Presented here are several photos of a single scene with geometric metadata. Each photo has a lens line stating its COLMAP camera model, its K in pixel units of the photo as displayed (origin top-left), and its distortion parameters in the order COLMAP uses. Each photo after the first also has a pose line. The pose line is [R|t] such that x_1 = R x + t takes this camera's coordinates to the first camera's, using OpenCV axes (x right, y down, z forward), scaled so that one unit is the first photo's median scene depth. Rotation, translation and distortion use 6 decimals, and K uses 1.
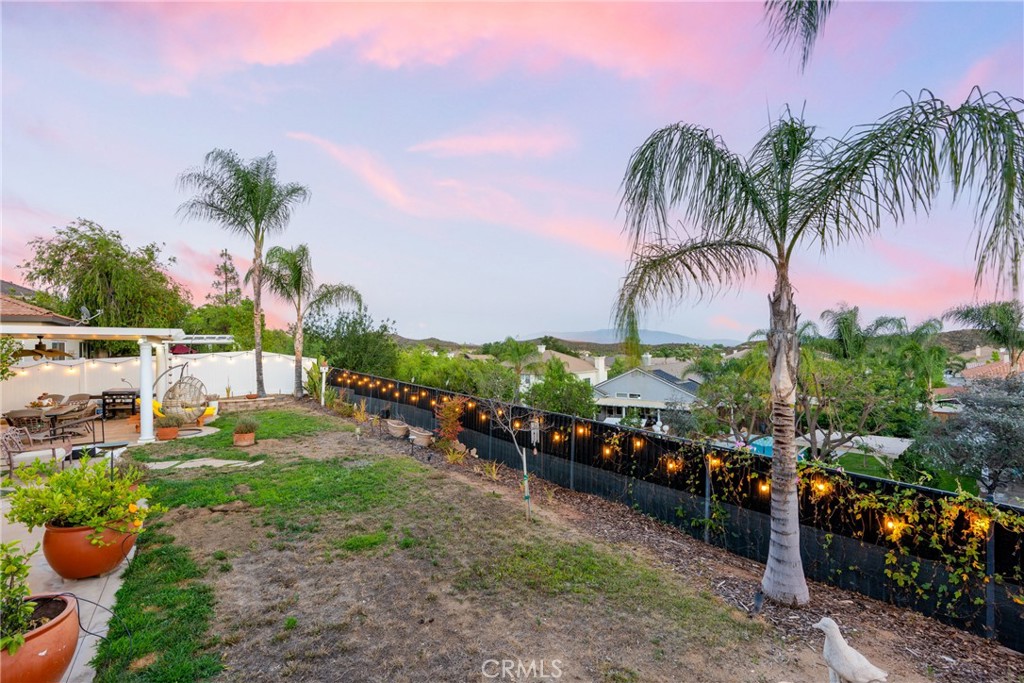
lens RADIAL K [[465.5, 0, 514.1], [0, 465.5, 342.5], [0, 0, 1]] dist [-0.002241, -0.000661]
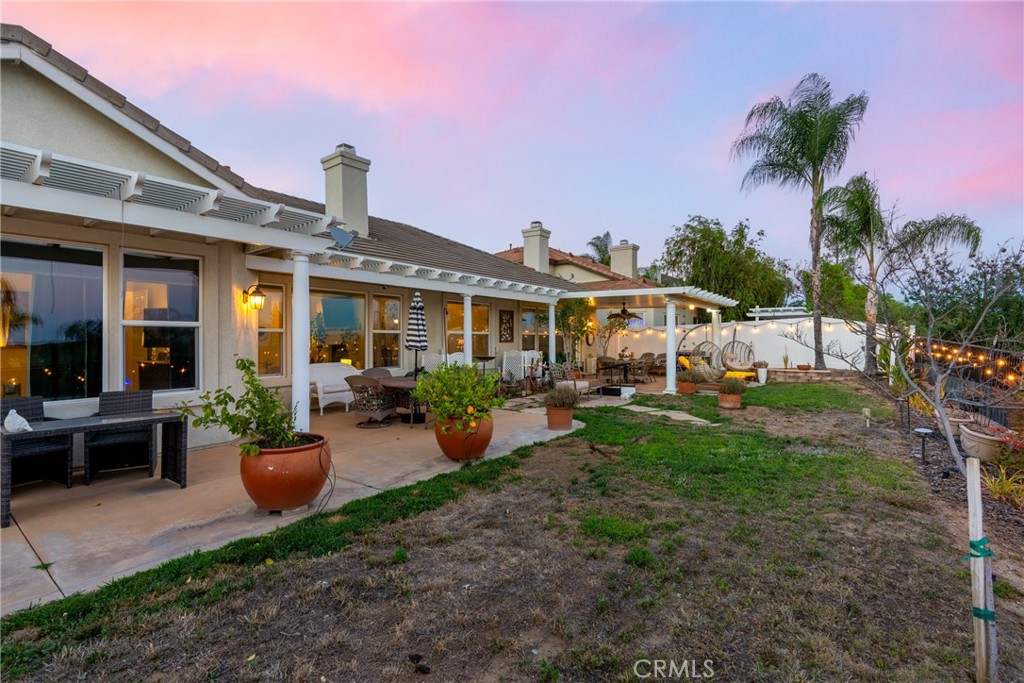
lens RADIAL K [[465.5, 0, 512.2], [0, 465.5, 326.2], [0, 0, 1]] dist [-0.002241, -0.000661]
pose [[0.327223, -0.010589, -0.944888, 0.078651], [0.003556, 0.999944, -0.009974, 0.045264], [0.944940, -0.000096, 0.327243, 0.198865]]
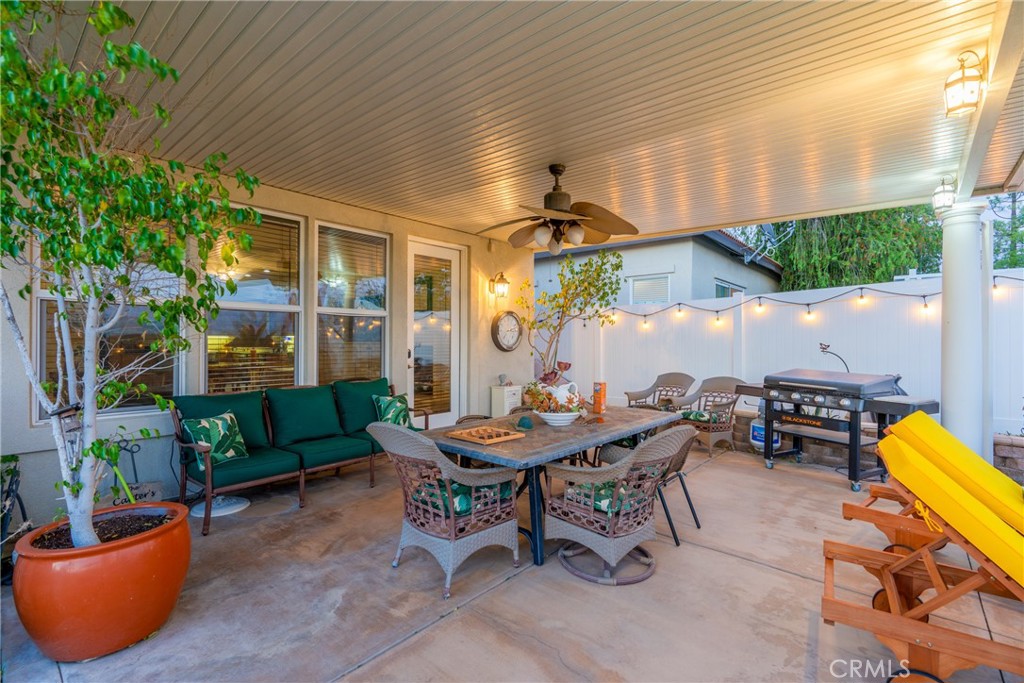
lens RADIAL K [[465.5, 0, 513.5], [0, 465.5, 336.8], [0, 0, 1]] dist [-0.002241, -0.000661]
pose [[0.260968, 0.010157, -0.965294, -0.530234], [-0.004887, 0.999946, 0.009200, 0.065337], [0.965335, 0.002316, 0.261004, 0.640454]]
